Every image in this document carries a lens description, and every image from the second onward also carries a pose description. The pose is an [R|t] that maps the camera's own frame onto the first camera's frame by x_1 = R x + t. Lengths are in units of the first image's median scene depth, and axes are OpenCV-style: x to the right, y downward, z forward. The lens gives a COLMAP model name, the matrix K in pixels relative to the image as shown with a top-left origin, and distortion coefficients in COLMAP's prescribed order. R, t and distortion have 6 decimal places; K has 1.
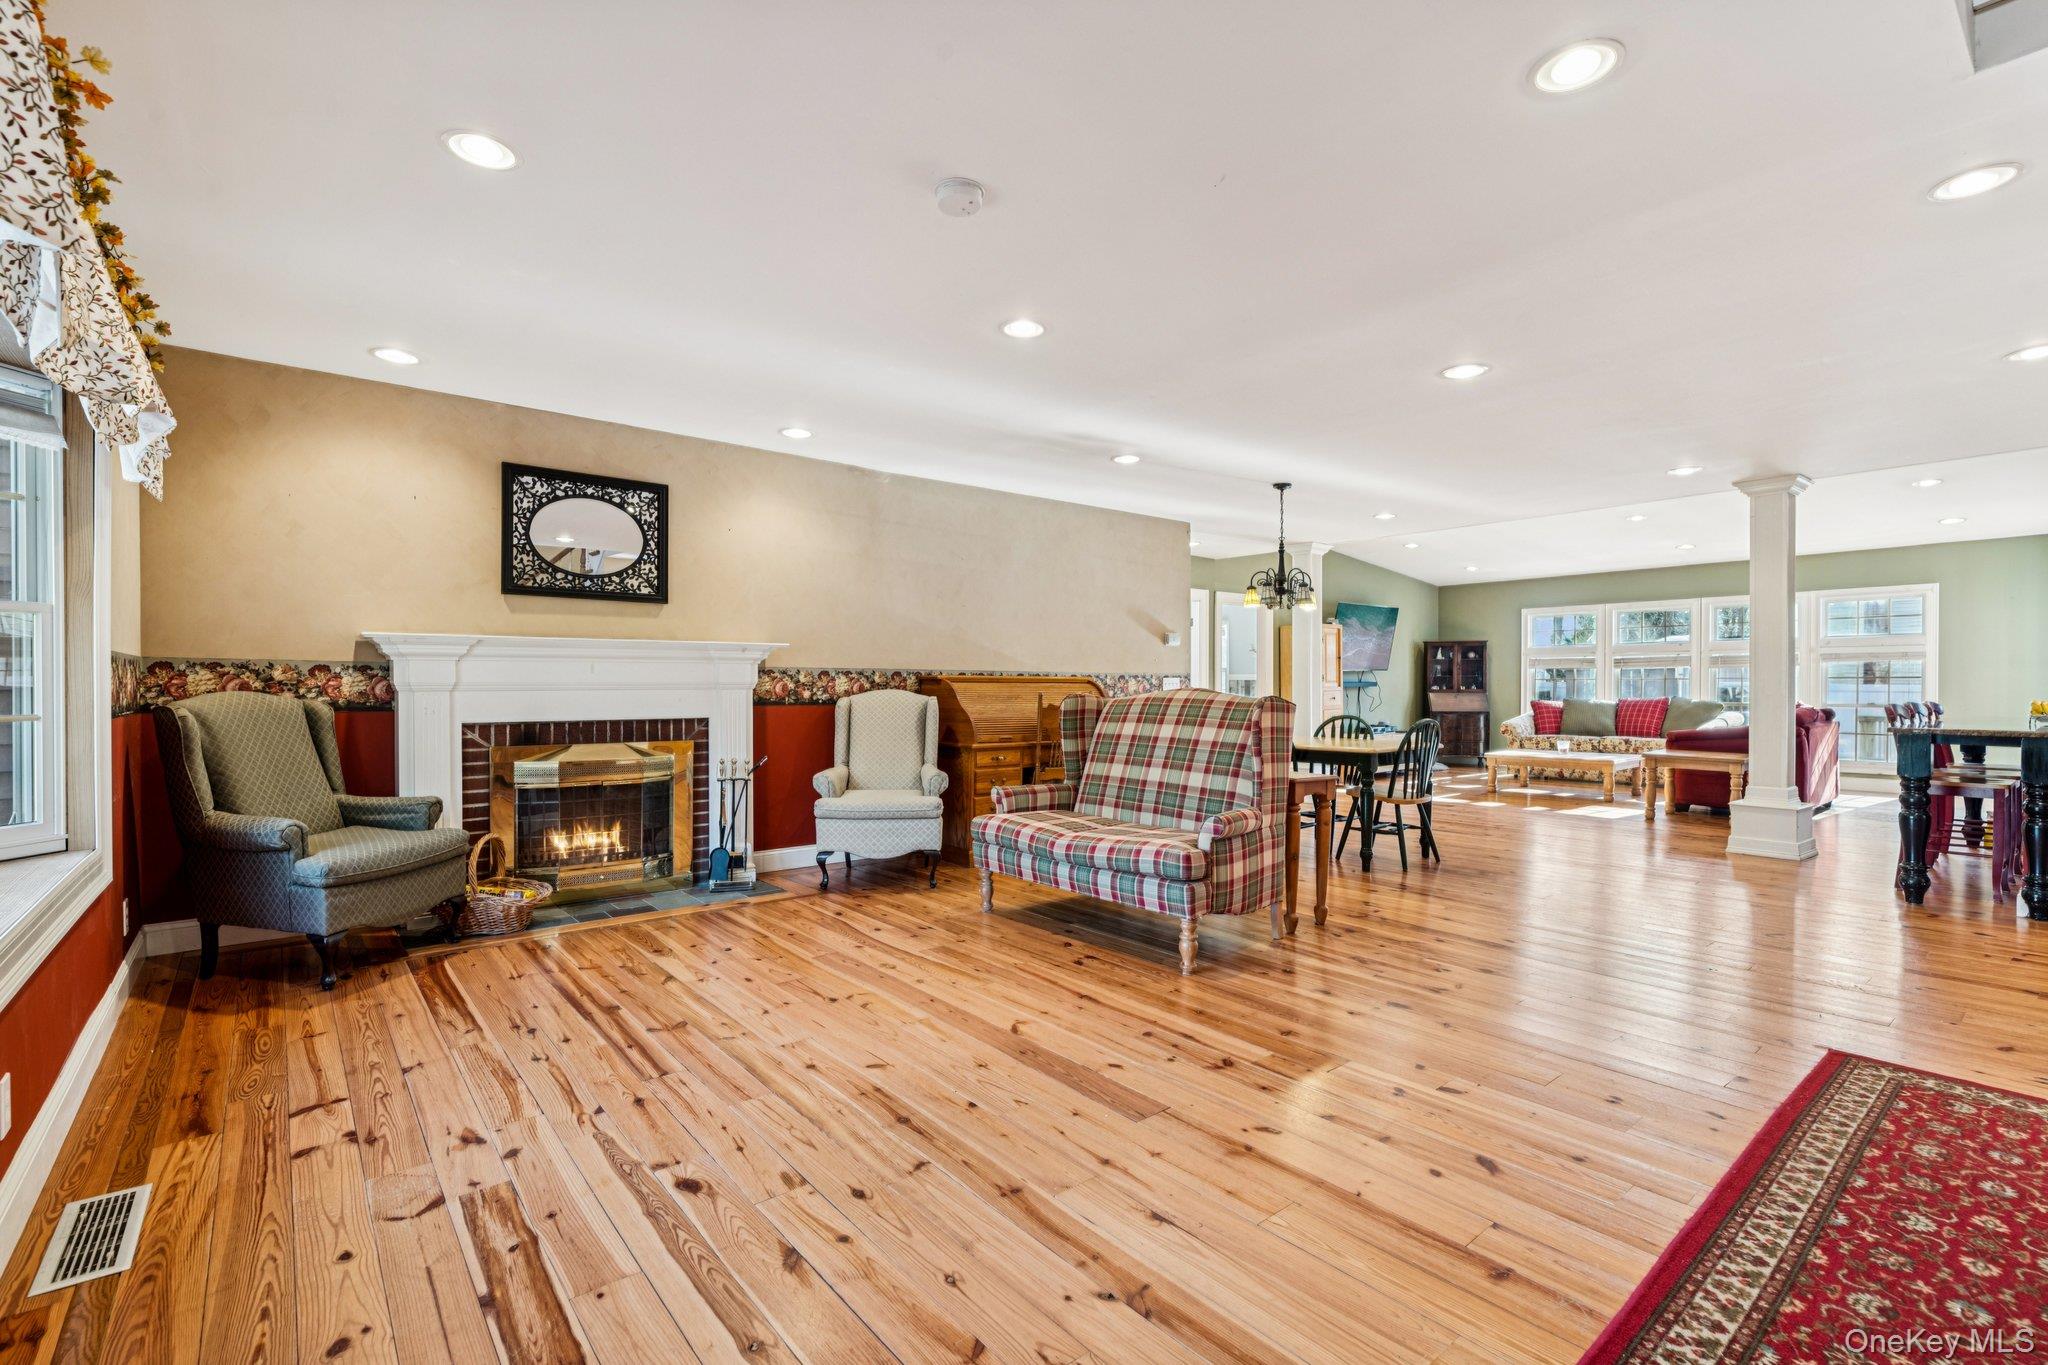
lens RADIAL K [[921.6, 0, 1022.2], [0, 921.6, 696.4], [0, 0, 1]] dist [0.004920, -0.000484]
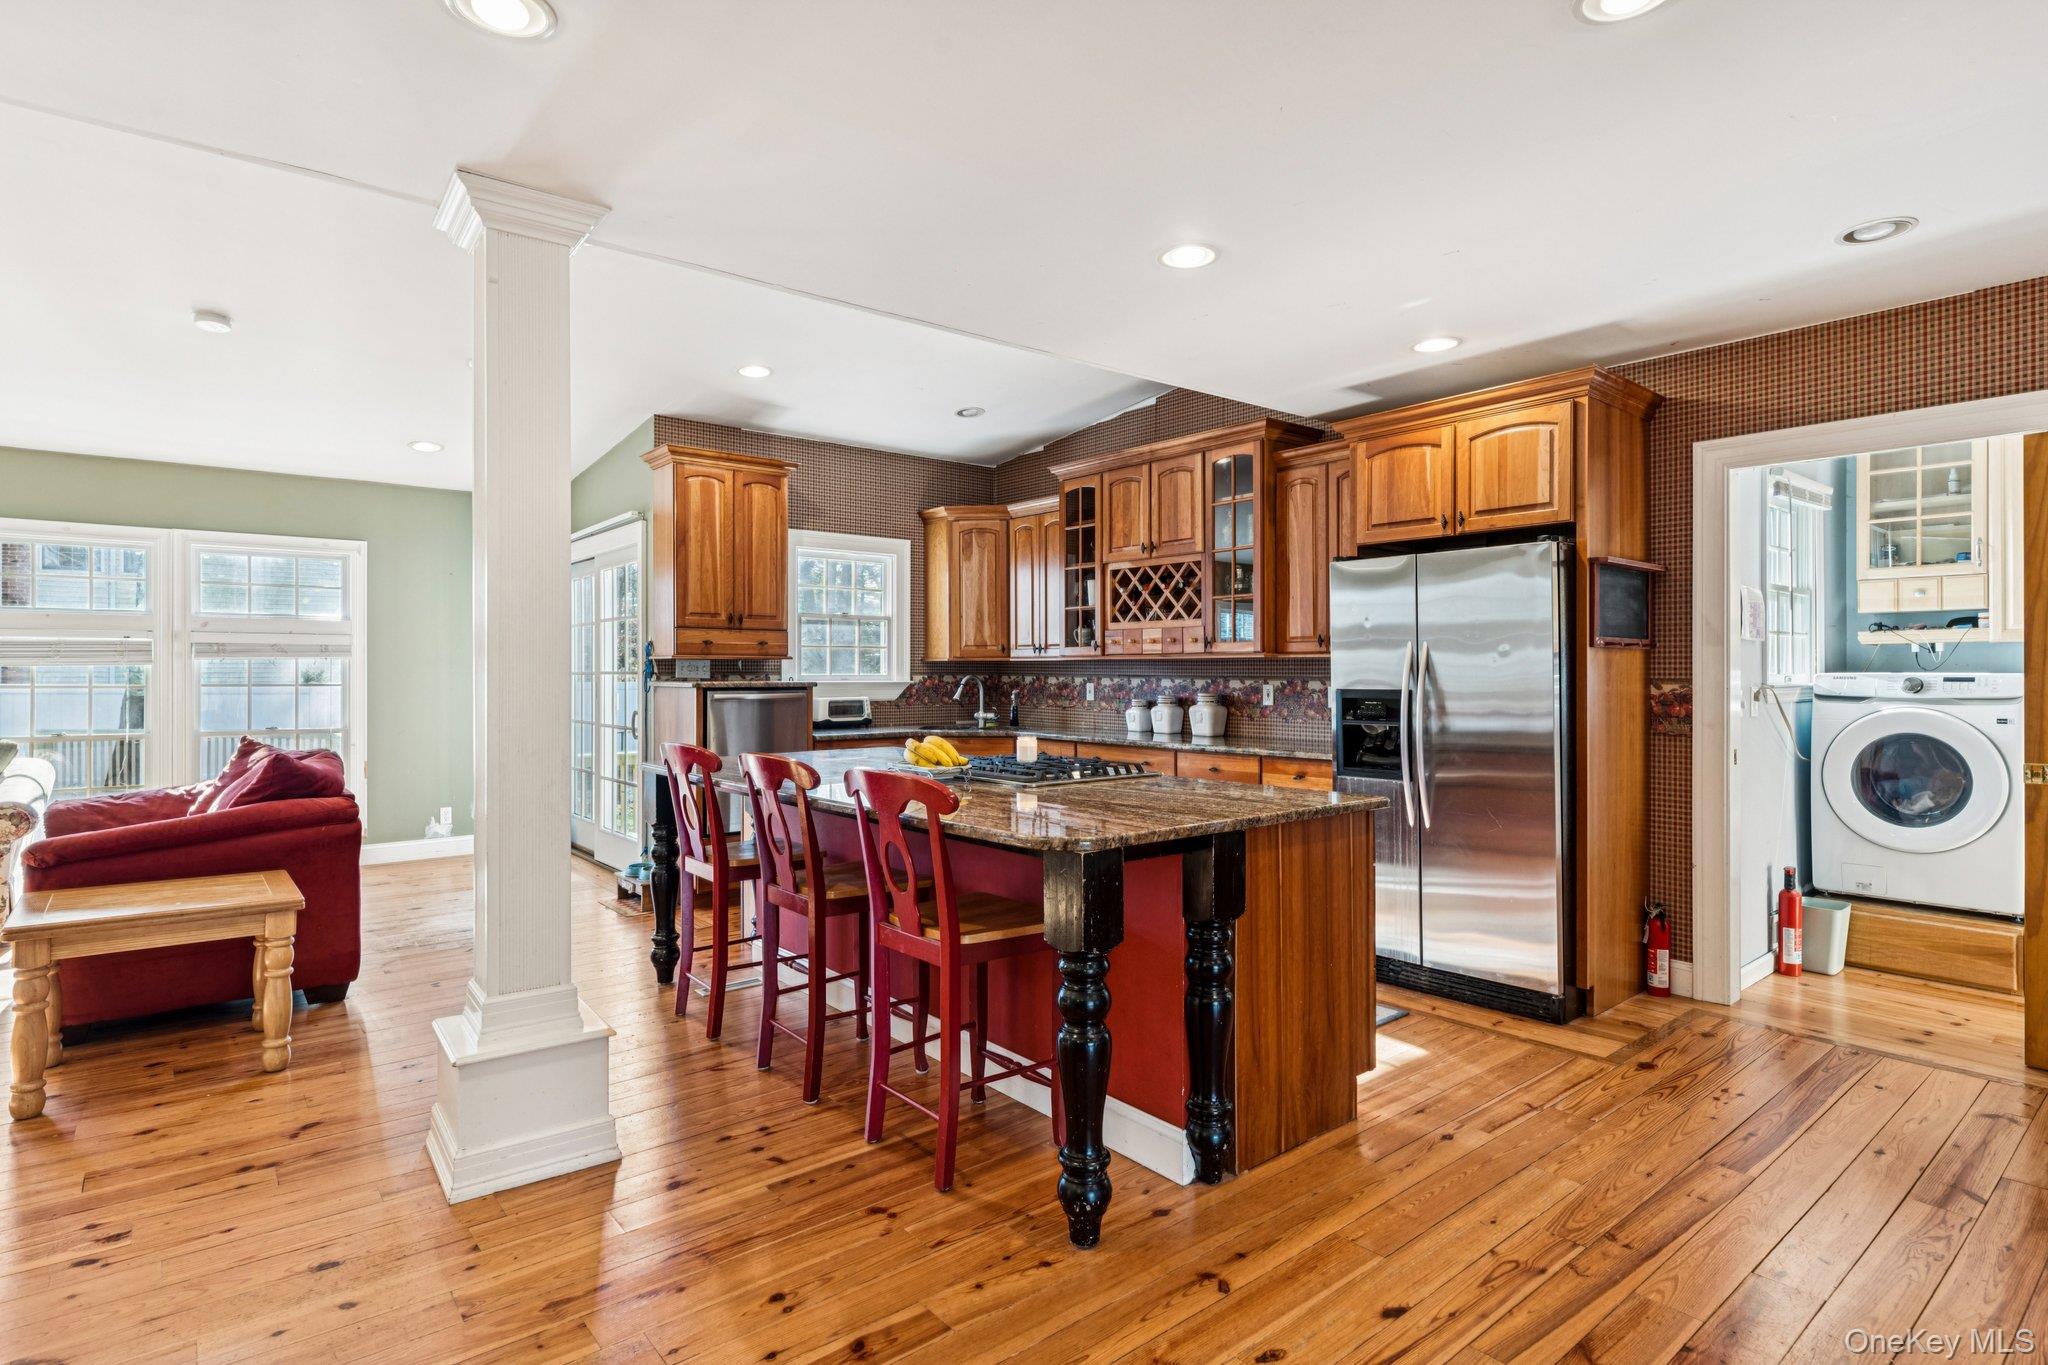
lens RADIAL K [[1040.3, 0, 1030.3], [0, 1040.3, 674.1], [0, 0, 1]] dist [0.000130, -0.000999]
pose [[-0.004881, -0.000628, 0.999988, 0.600312], [0.013900, 0.999903, 0.000695, -0.053595], [-0.999891, 0.013903, -0.004872, 1.288003]]
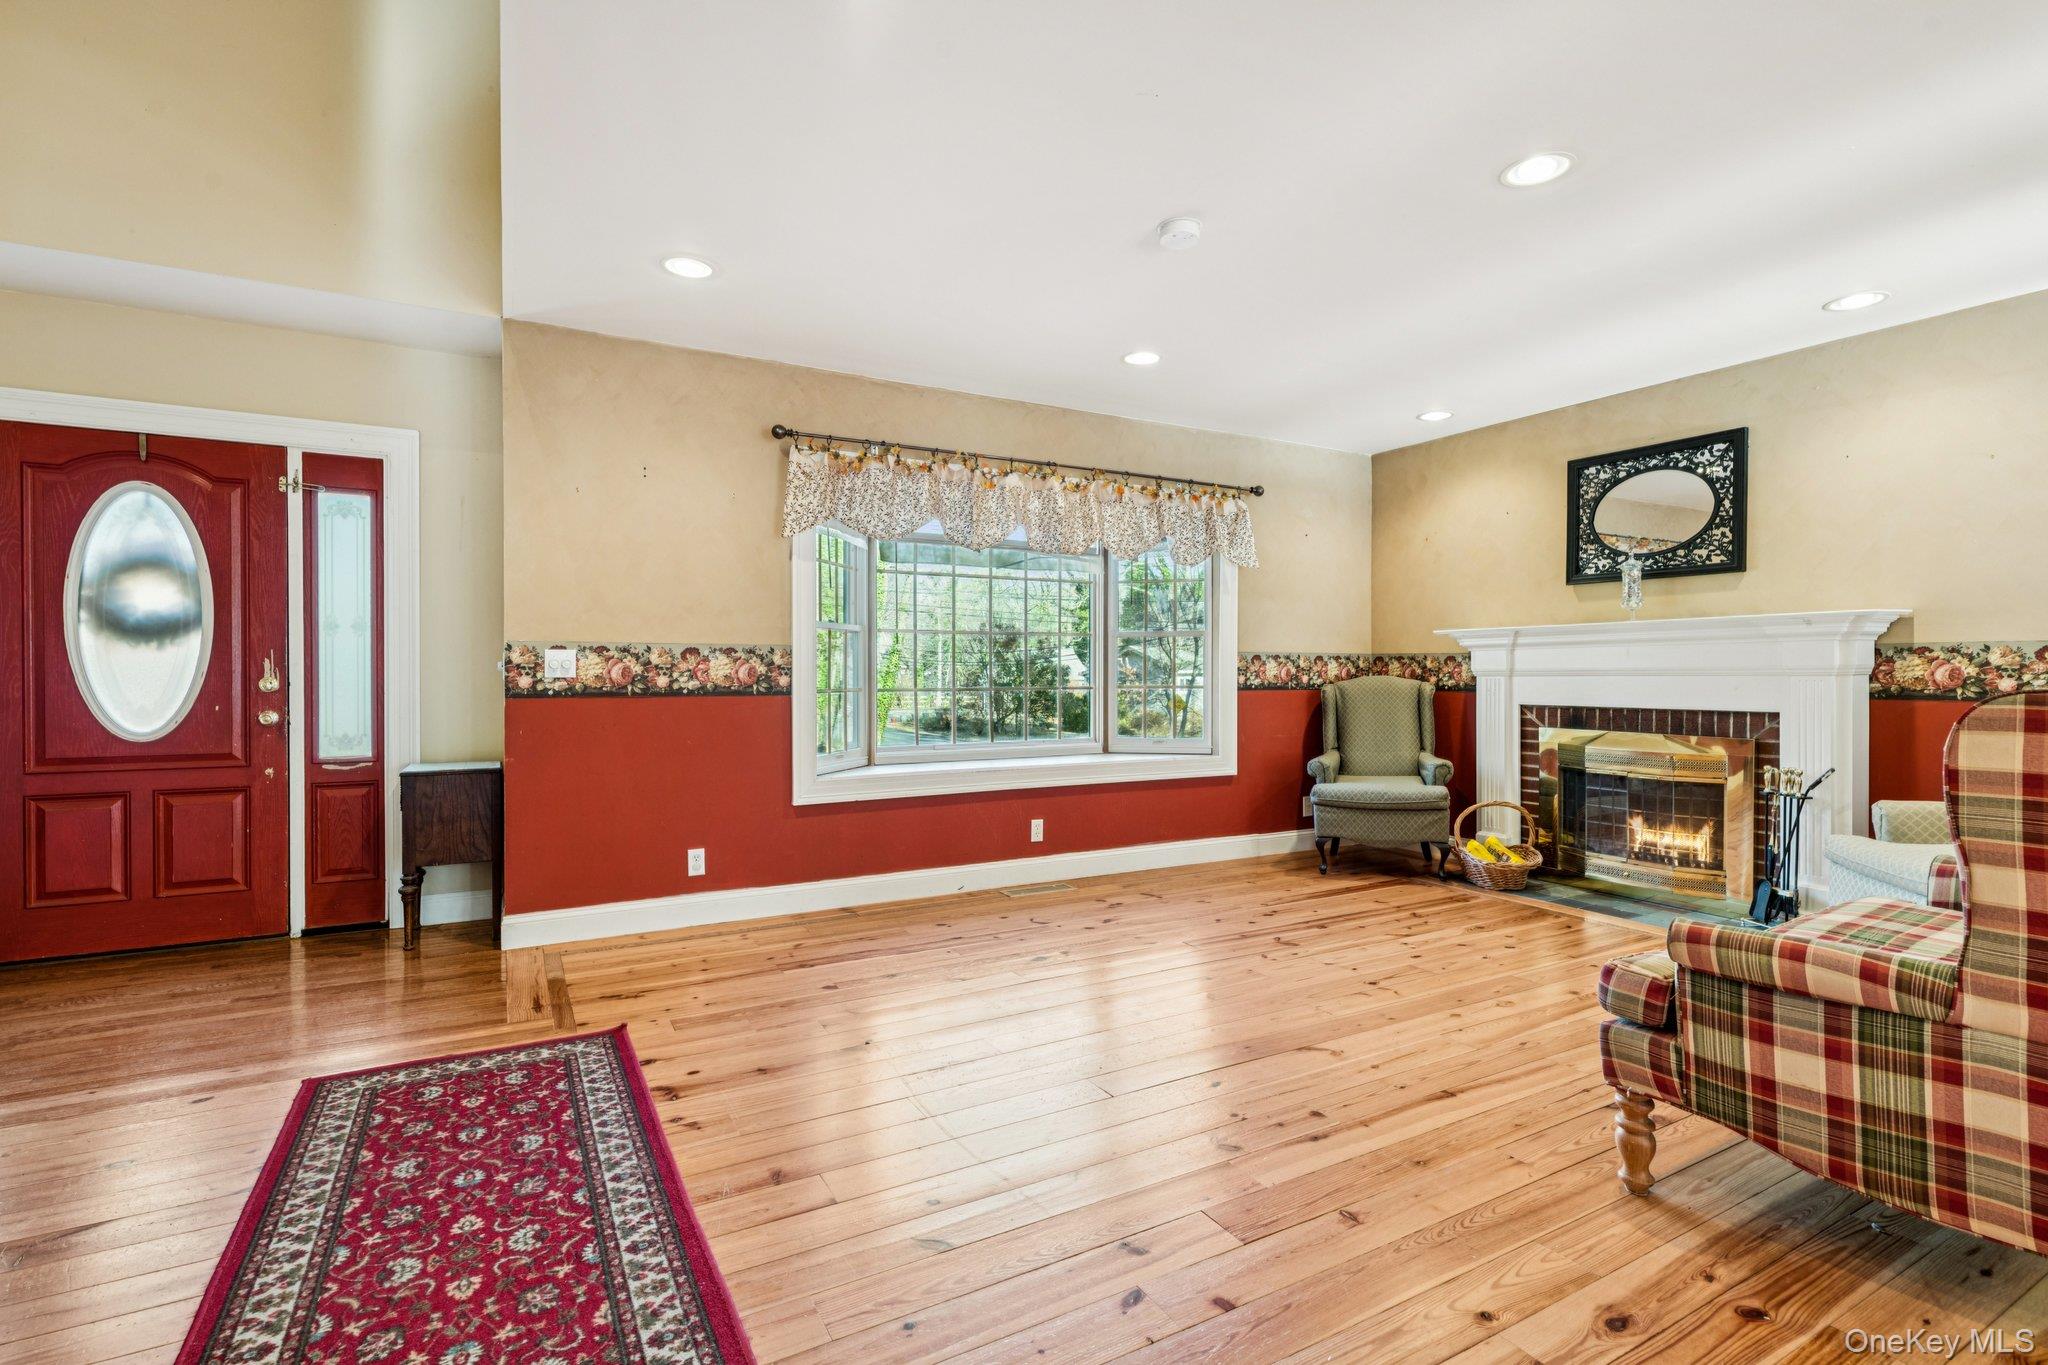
lens RADIAL K [[954.4, 0, 1020.5], [0, 954.4, 676.6], [0, 0, 1]] dist [0.003194, 0.000286]
pose [[-0.179080, 0.004501, -0.983824, 0.762978], [-0.011125, 0.999916, 0.006599, -0.006769], [0.983772, 0.012127, -0.179015, 0.693077]]
